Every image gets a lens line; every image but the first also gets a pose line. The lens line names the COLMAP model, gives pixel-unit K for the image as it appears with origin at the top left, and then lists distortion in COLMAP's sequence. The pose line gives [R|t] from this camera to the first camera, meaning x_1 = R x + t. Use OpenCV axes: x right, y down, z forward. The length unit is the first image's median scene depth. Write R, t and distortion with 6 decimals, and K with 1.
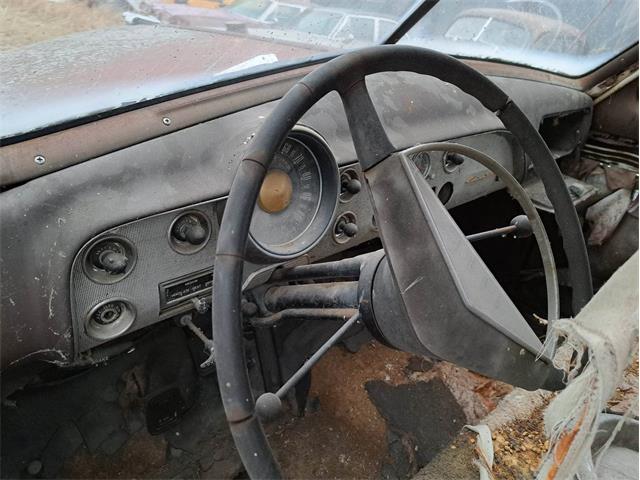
lens RADIAL K [[478.8, 0, 320.0], [0, 478.8, 240.0], [0, 0, 1]] dist [0.016094, -0.006667]
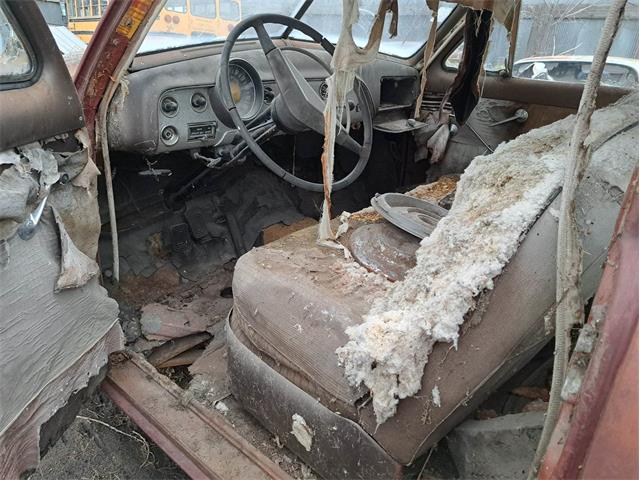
lens RADIAL K [[469.0, 0, 320.0], [0, 469.0, 240.0], [0, 0, 1]] dist [0.053626, -0.042873]
pose [[0.989930, -0.092887, 0.106823, 0.004457], [0.100451, 0.992633, -0.067744, 0.718390], [-0.099744, 0.077792, 0.991967, -1.071298]]
